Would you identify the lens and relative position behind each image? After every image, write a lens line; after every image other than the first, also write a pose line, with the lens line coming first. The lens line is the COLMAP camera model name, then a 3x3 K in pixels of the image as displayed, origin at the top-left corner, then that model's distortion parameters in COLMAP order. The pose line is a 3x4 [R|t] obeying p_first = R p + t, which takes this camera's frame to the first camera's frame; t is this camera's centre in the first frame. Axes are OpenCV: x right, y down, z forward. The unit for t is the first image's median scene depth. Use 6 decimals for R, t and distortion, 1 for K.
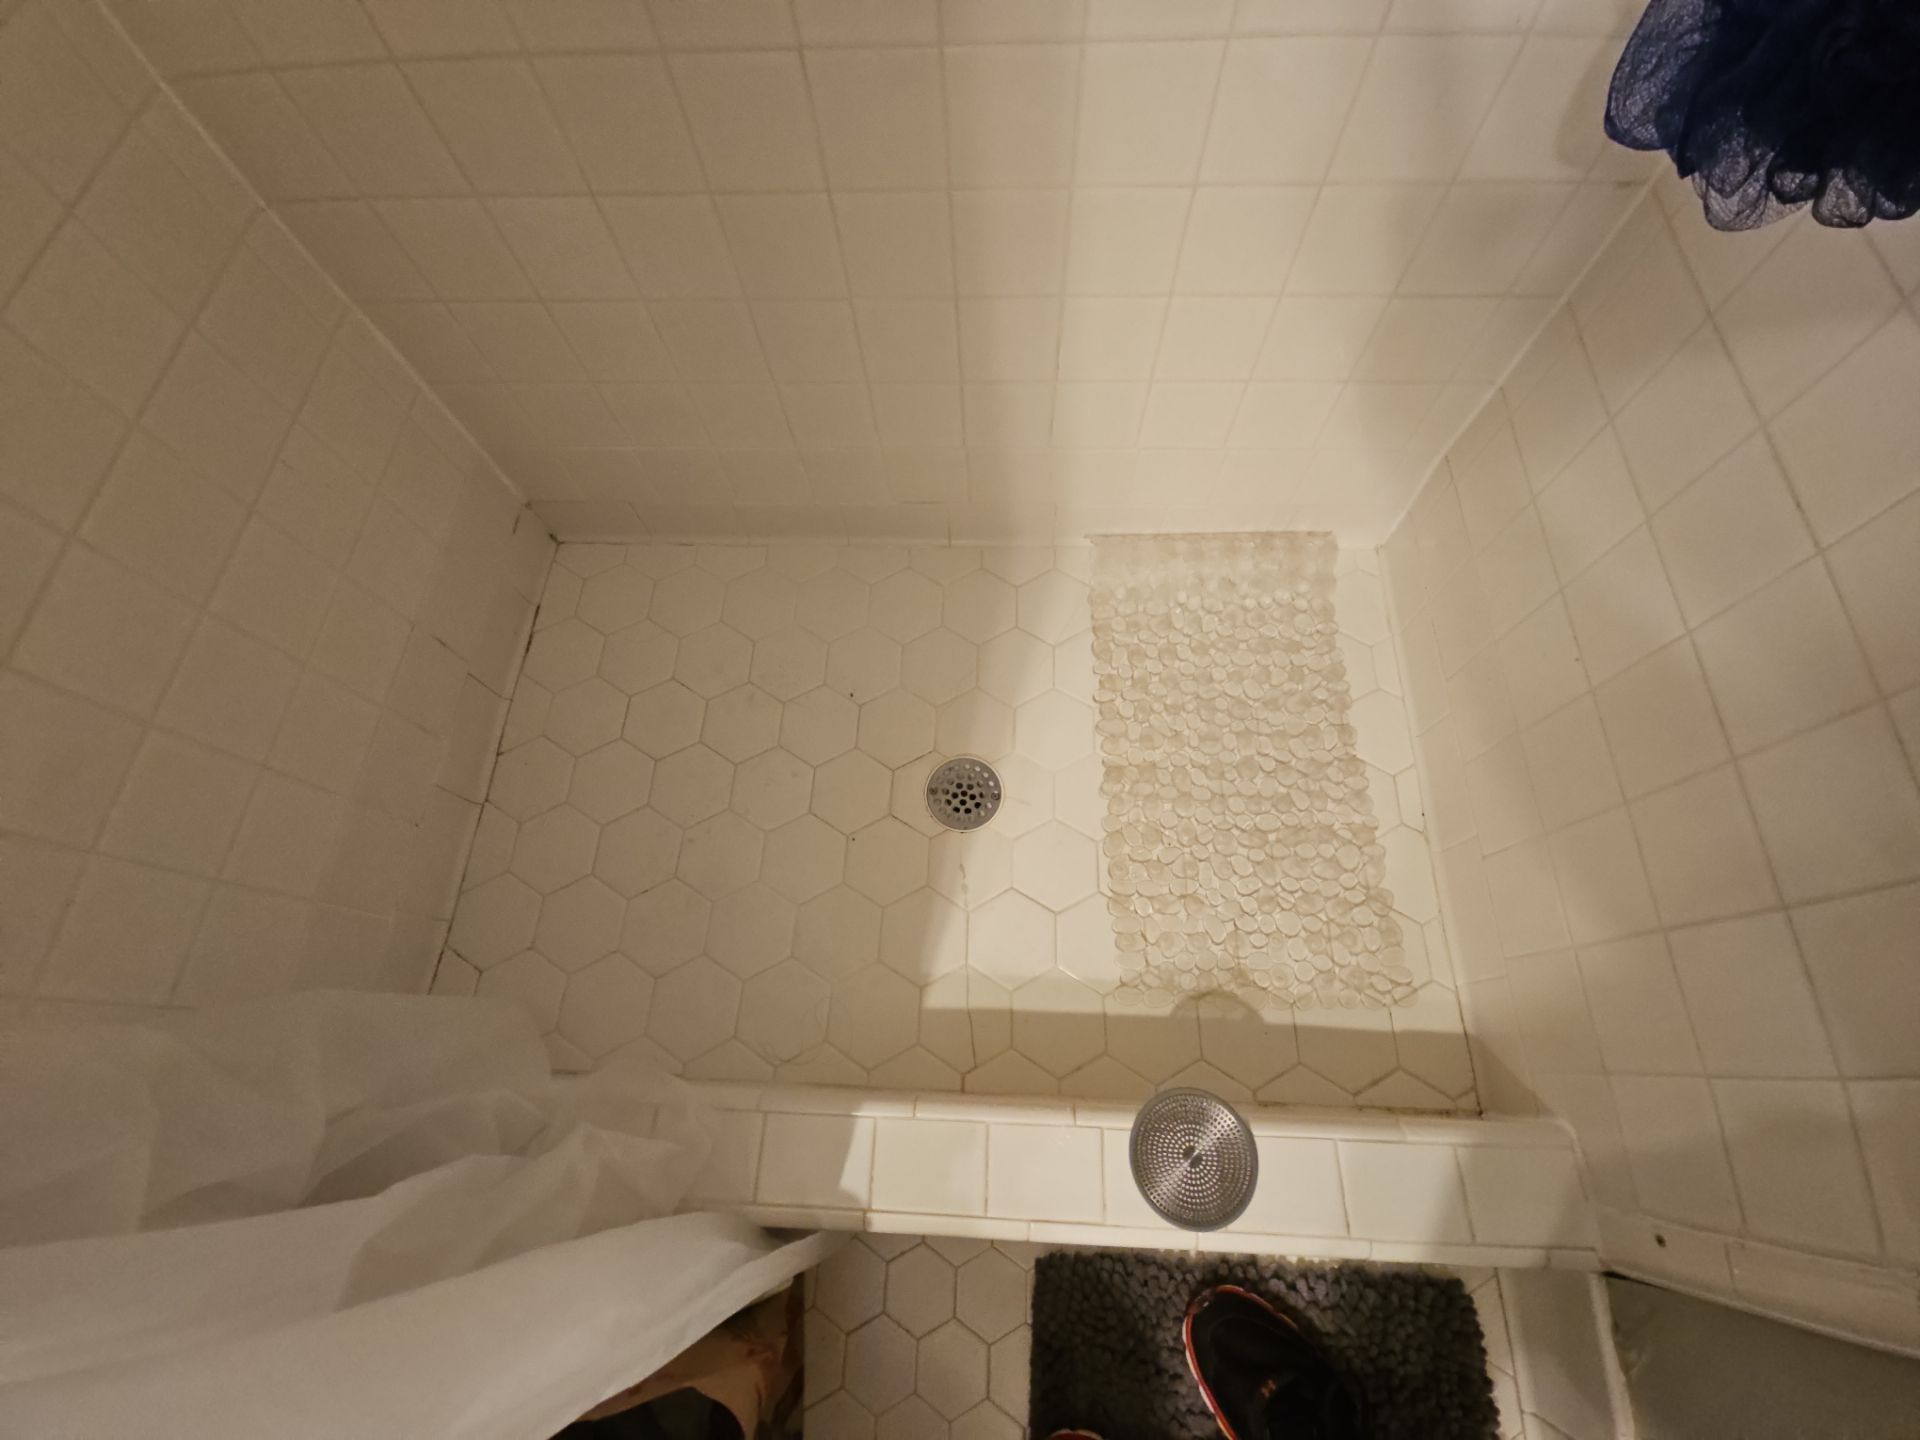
lens RADIAL K [[780.3, 0, 959.5], [0, 780.3, 720.9], [0, 0, 1]] dist [-0.001844, -0.000306]
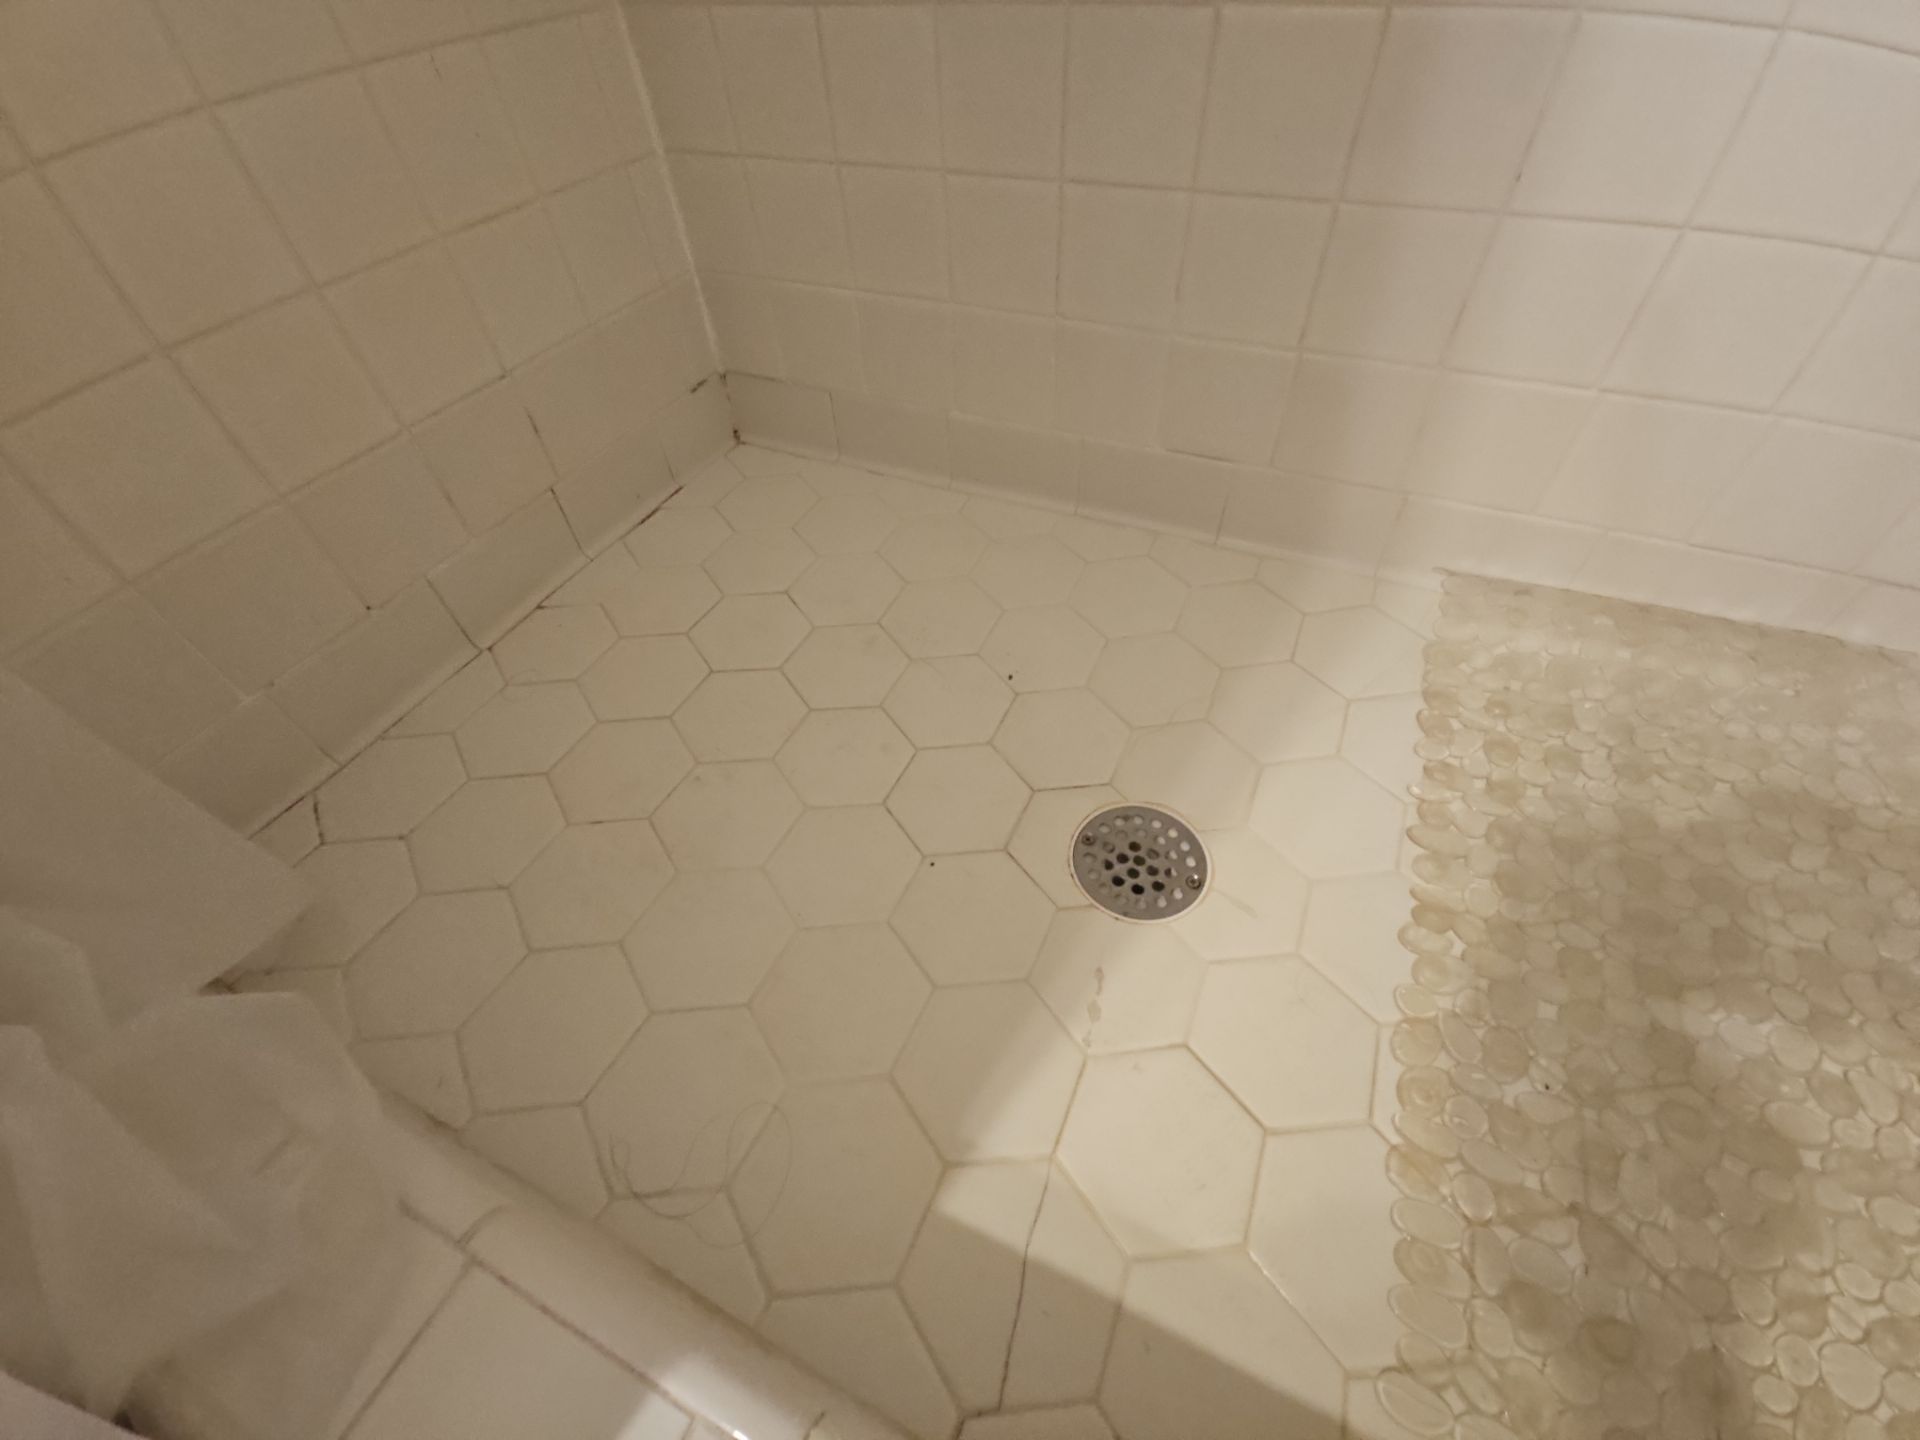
lens RADIAL K [[780.3, 0, 961.3], [0, 780.3, 721.0], [0, 0, 1]] dist [-0.001844, -0.000306]
pose [[0.922186, 0.291604, -0.254049, 0.001101], [-0.354662, 0.899600, -0.254823, 0.192595], [0.154235, 0.325096, 0.933019, 0.415923]]
